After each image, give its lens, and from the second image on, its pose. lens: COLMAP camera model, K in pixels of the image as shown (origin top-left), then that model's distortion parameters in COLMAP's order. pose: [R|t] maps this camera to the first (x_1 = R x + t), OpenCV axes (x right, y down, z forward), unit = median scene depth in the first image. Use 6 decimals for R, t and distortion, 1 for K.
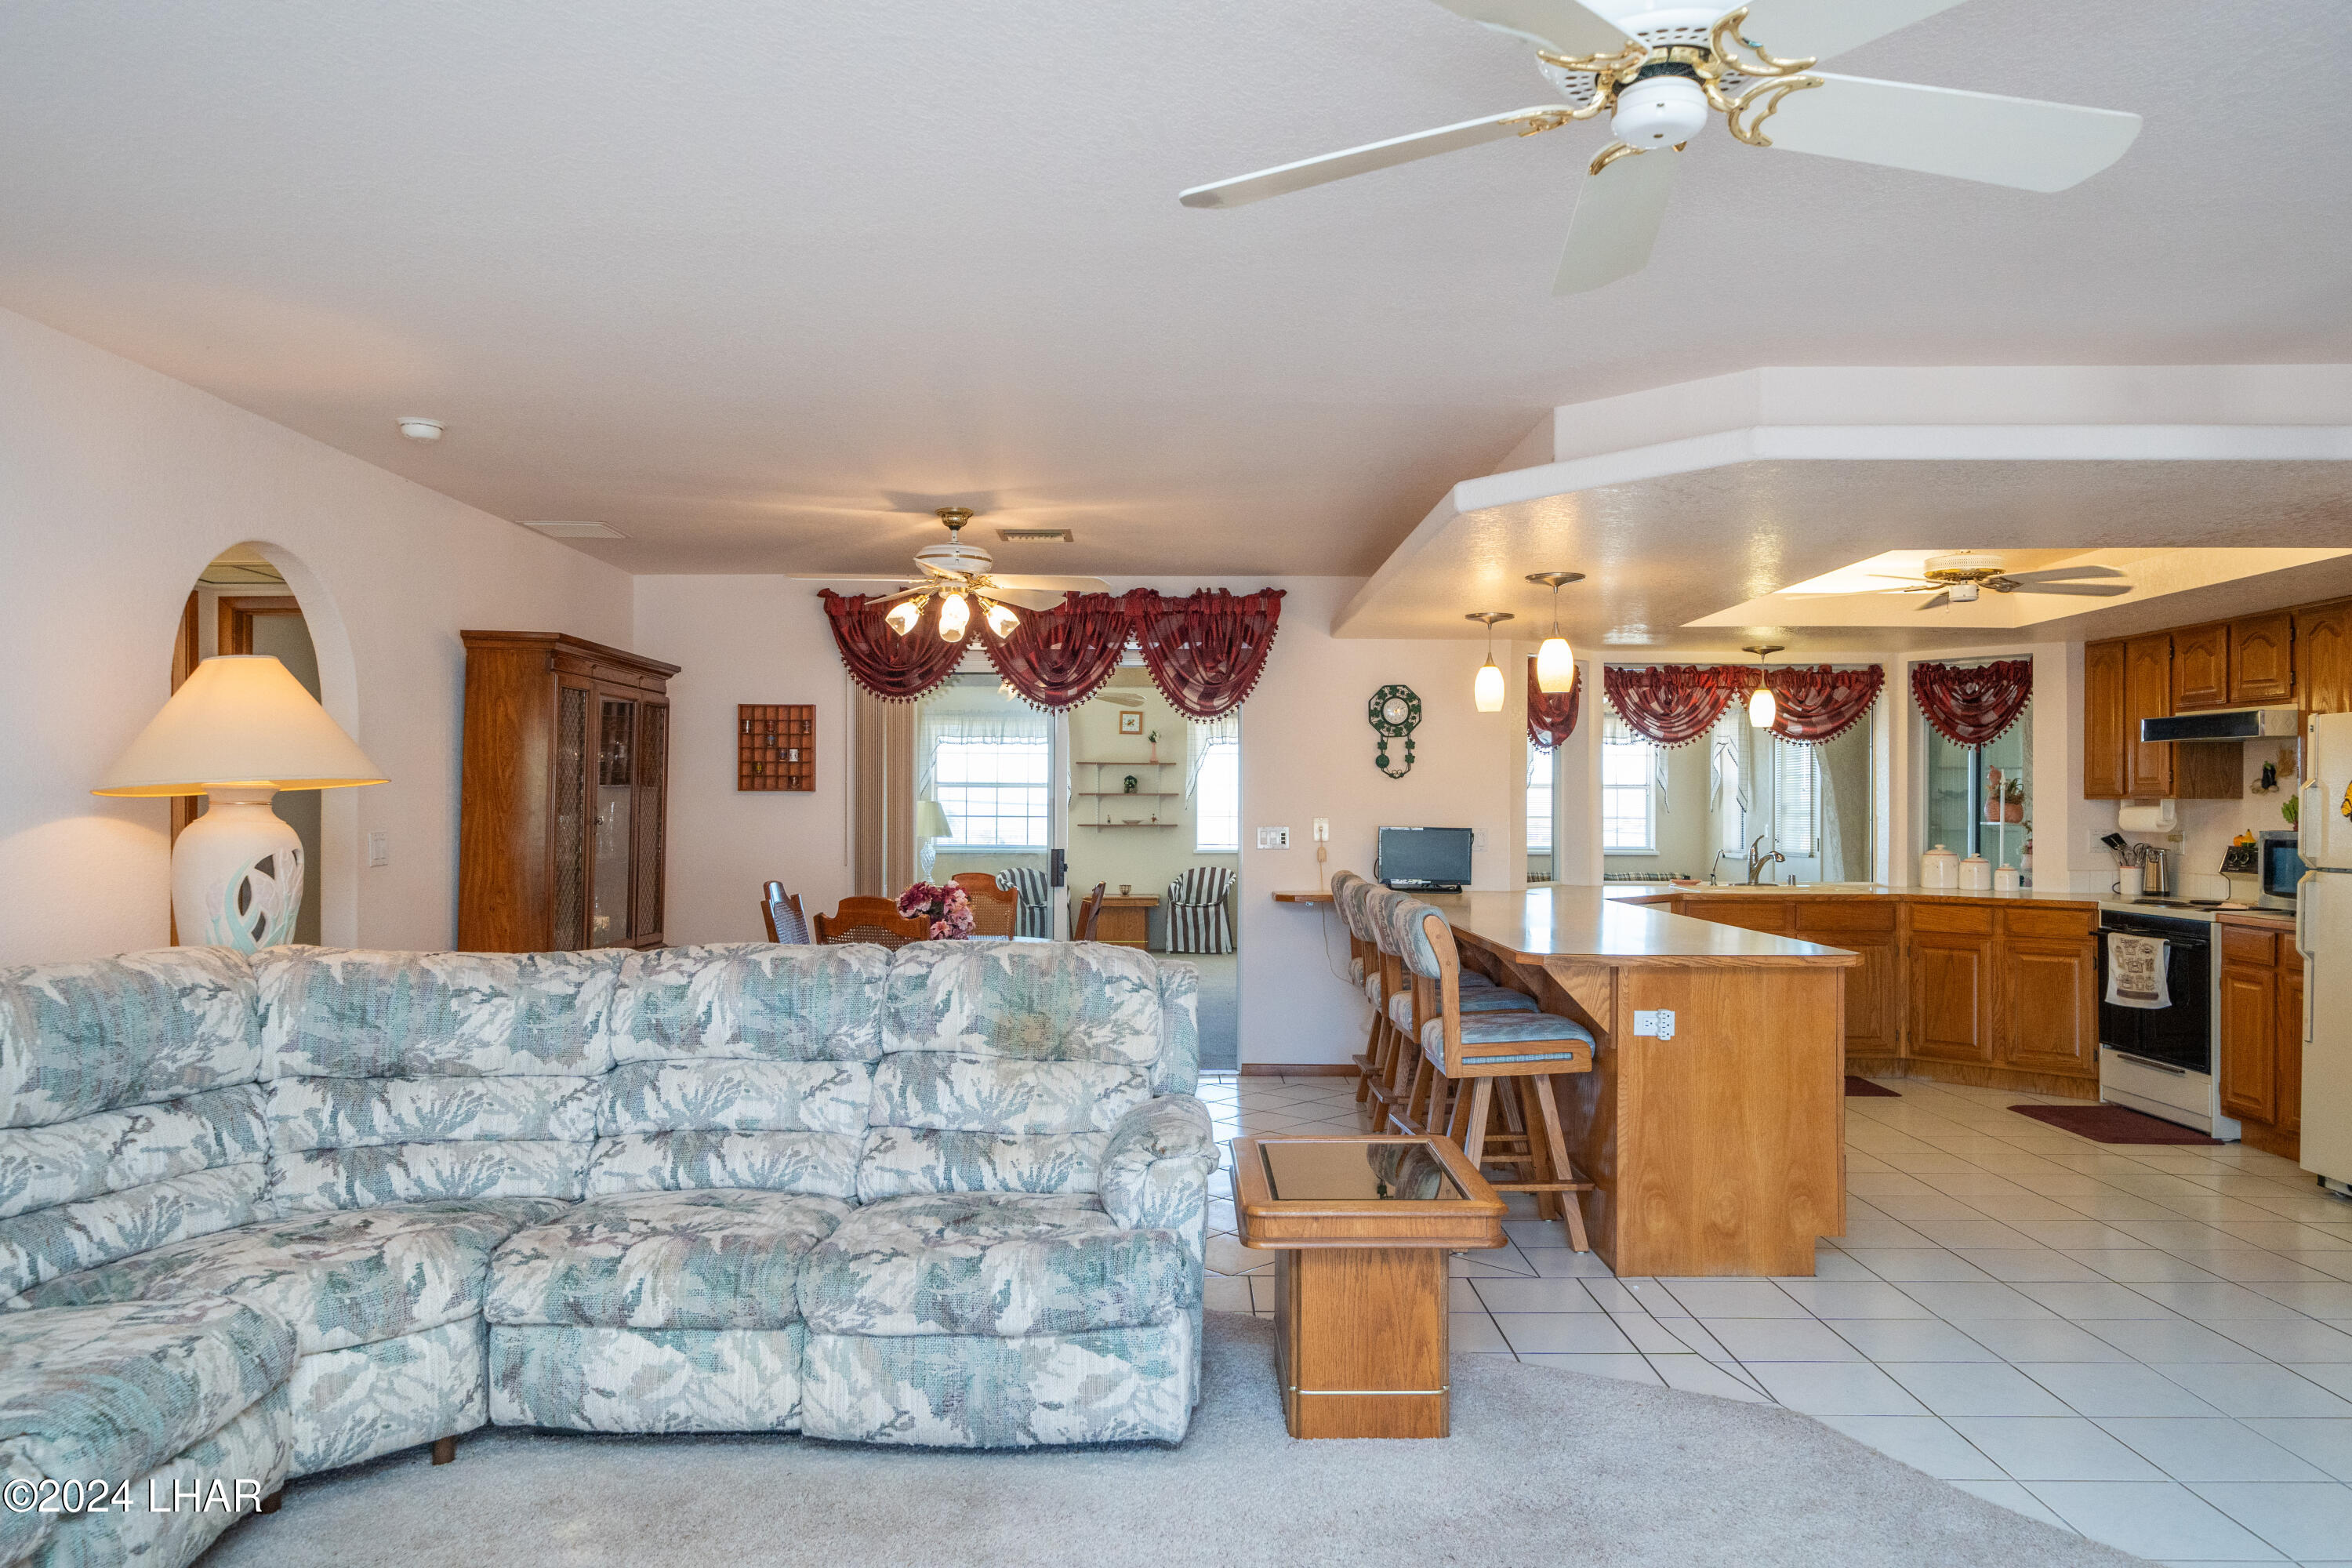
lens RADIAL K [[1594.1, 0, 1176.0], [0, 1594.1, 784.0], [0, 0, 1]] dist [0.001268, -0.001786]
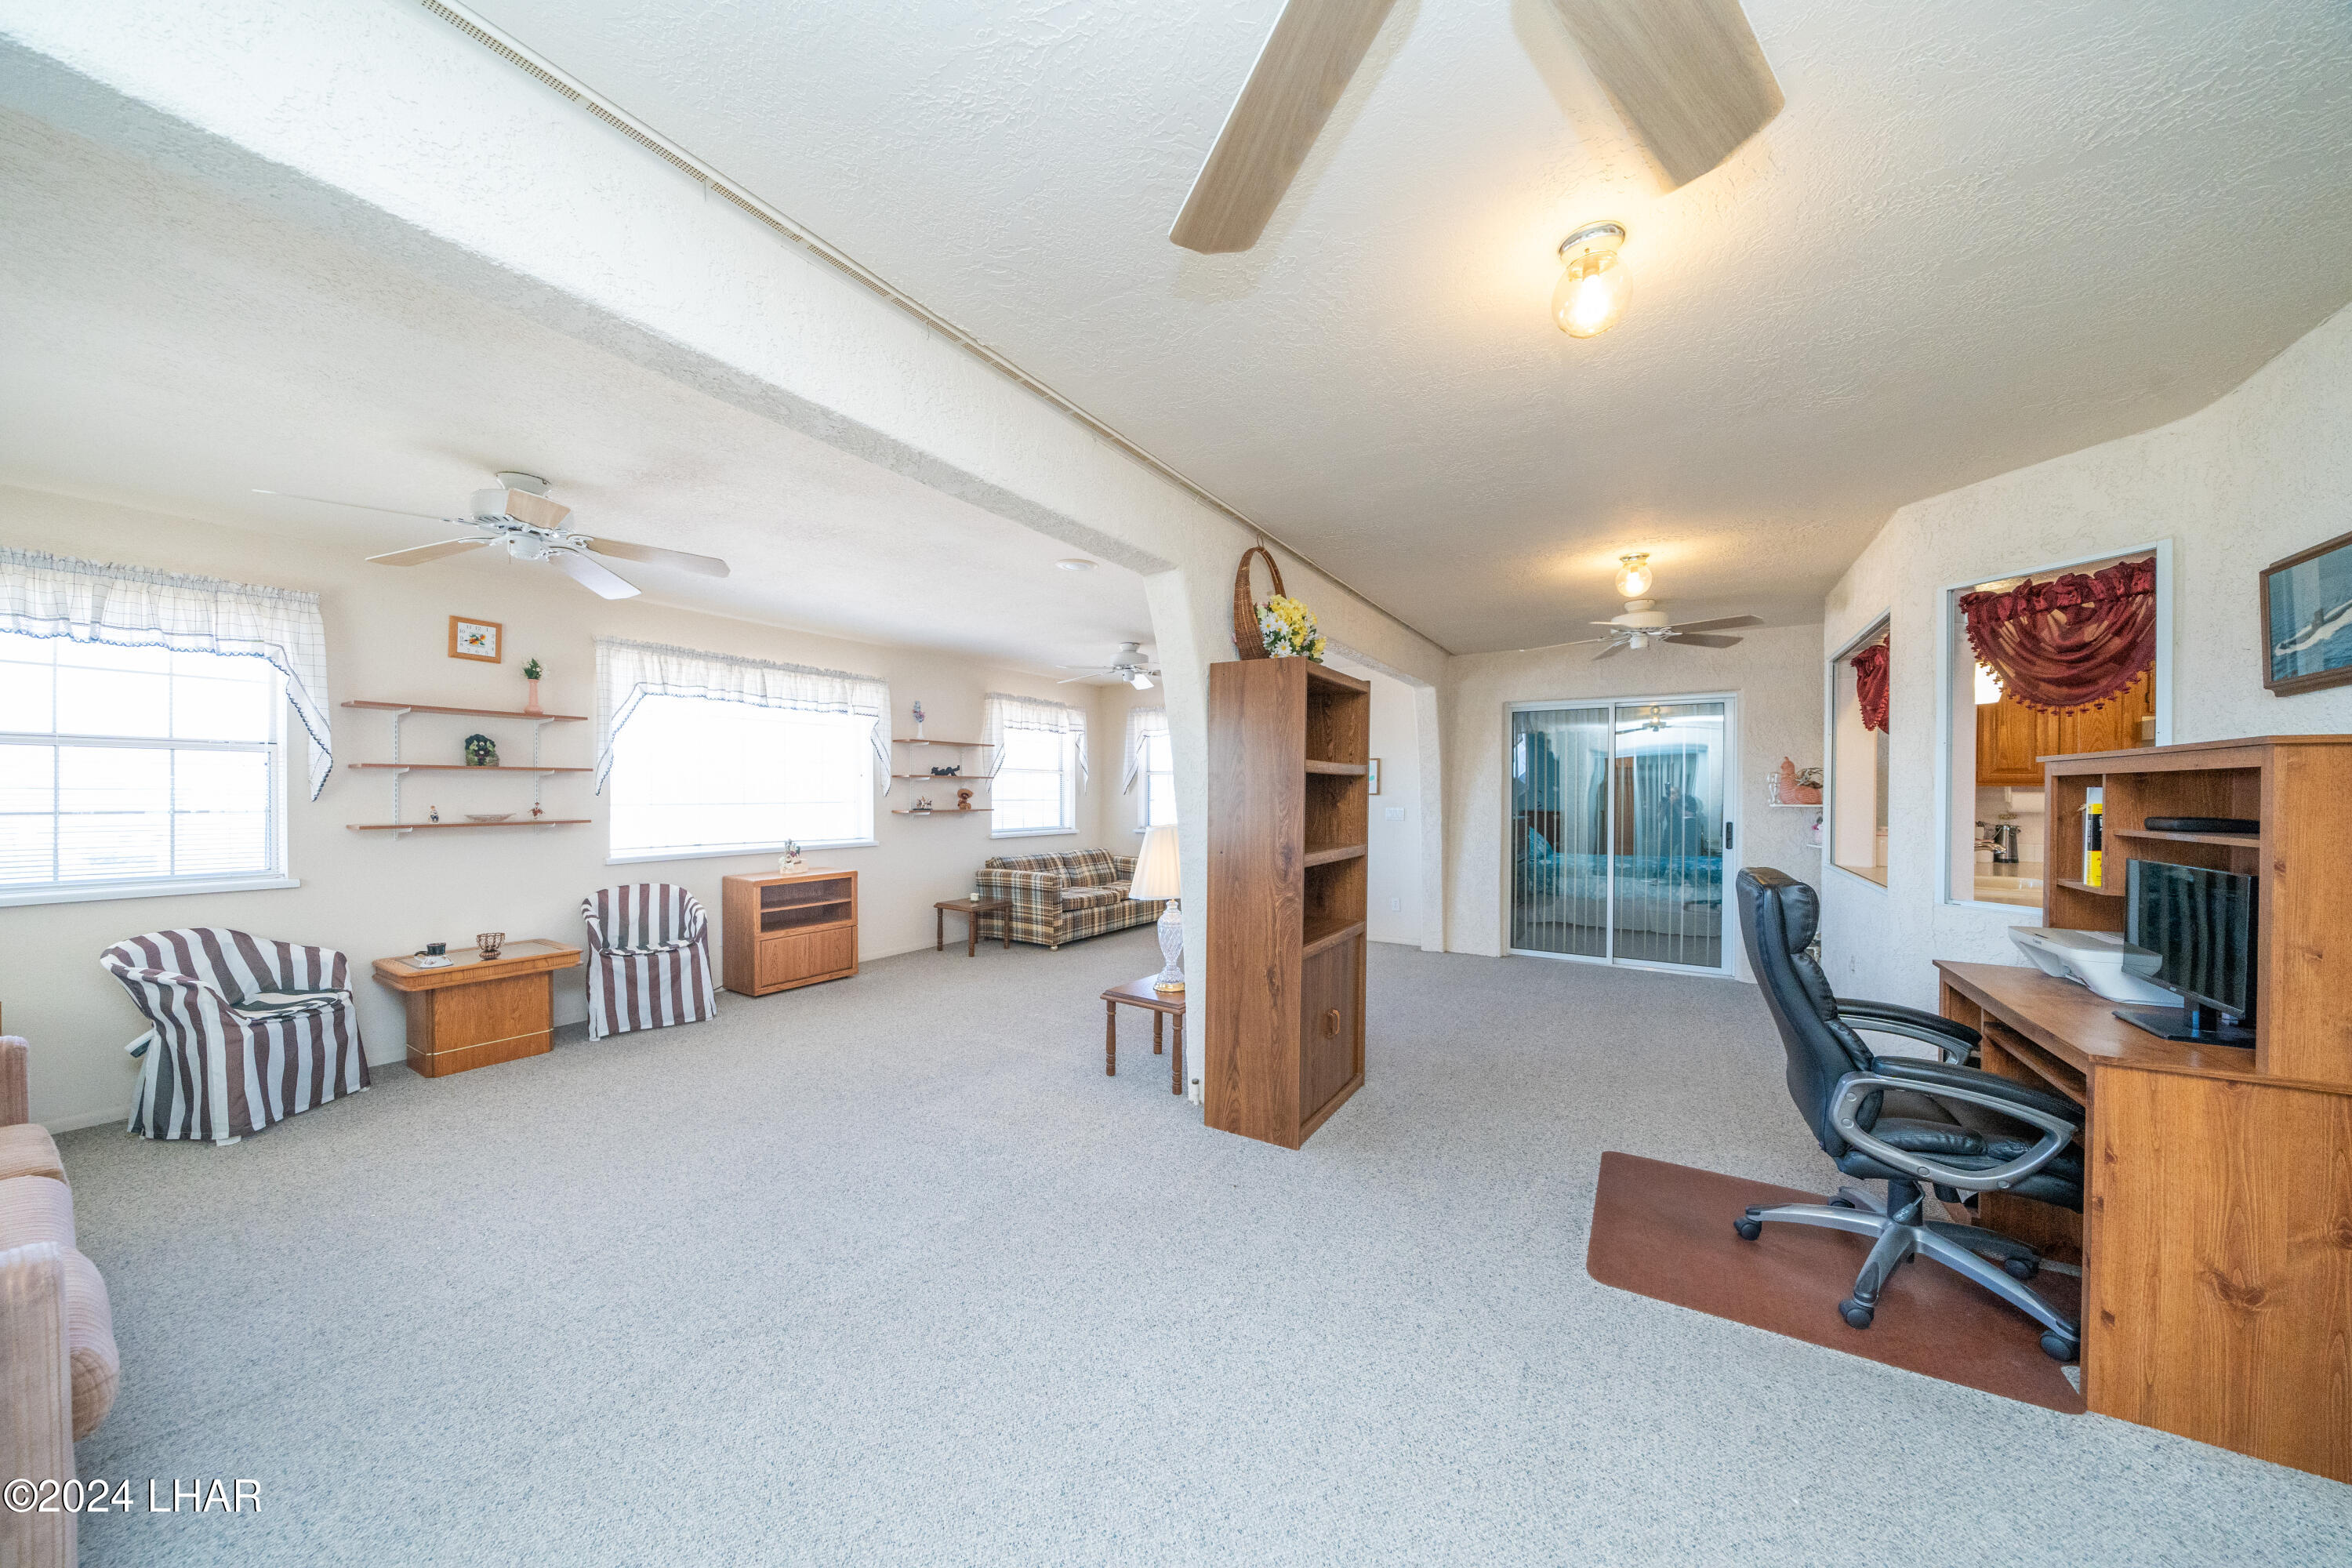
lens RADIAL K [[788.1, 0, 1171.5], [0, 788.1, 785.7], [0, 0, 1]] dist [-0.001394, -0.003342]
pose [[0.531142, 0.004017, 0.847273, -0.256028], [-0.012716, 0.999914, 0.003231, 0.017169], [-0.847187, -0.012490, 0.531147, 1.247395]]
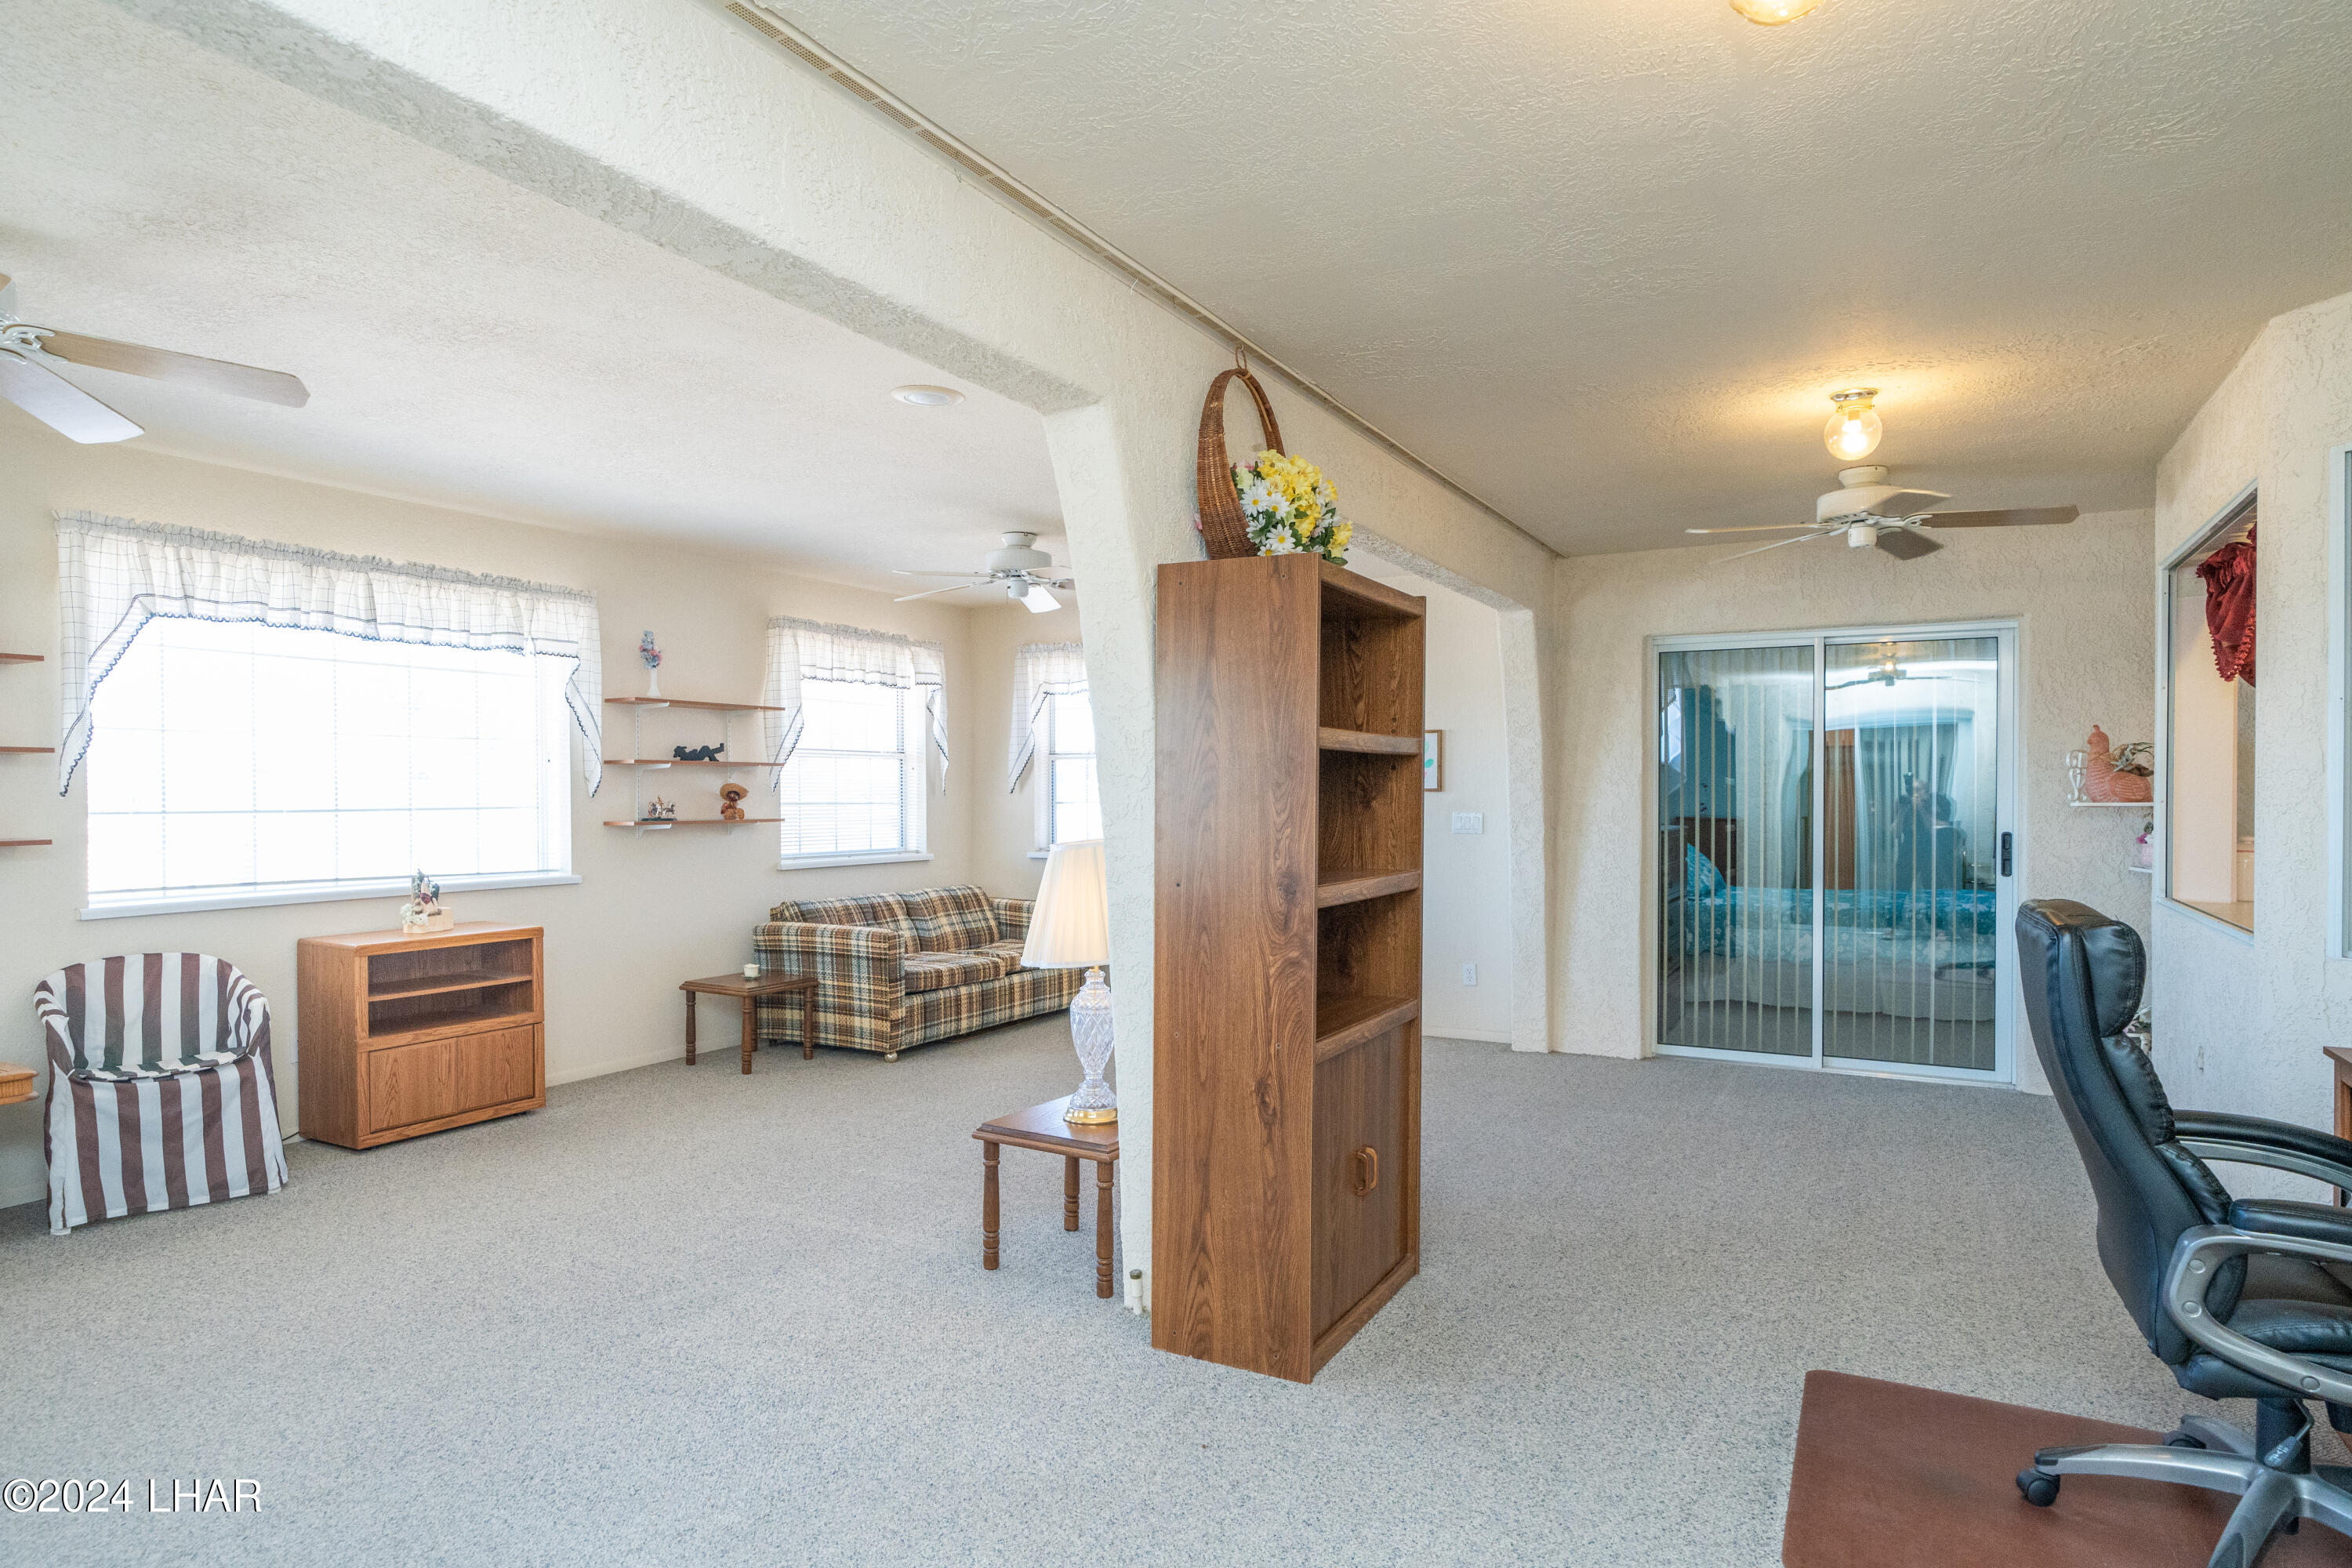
lens RADIAL K [[1343.2, 0, 1176.0], [0, 1343.2, 784.0], [0, 0, 1]] dist [0.004226, -0.001739]
pose [[0.476838, -0.000507, 0.878991, -0.258029], [-0.008088, 0.999955, 0.004965, 0.020104], [-0.878954, -0.009477, 0.476812, 1.246749]]
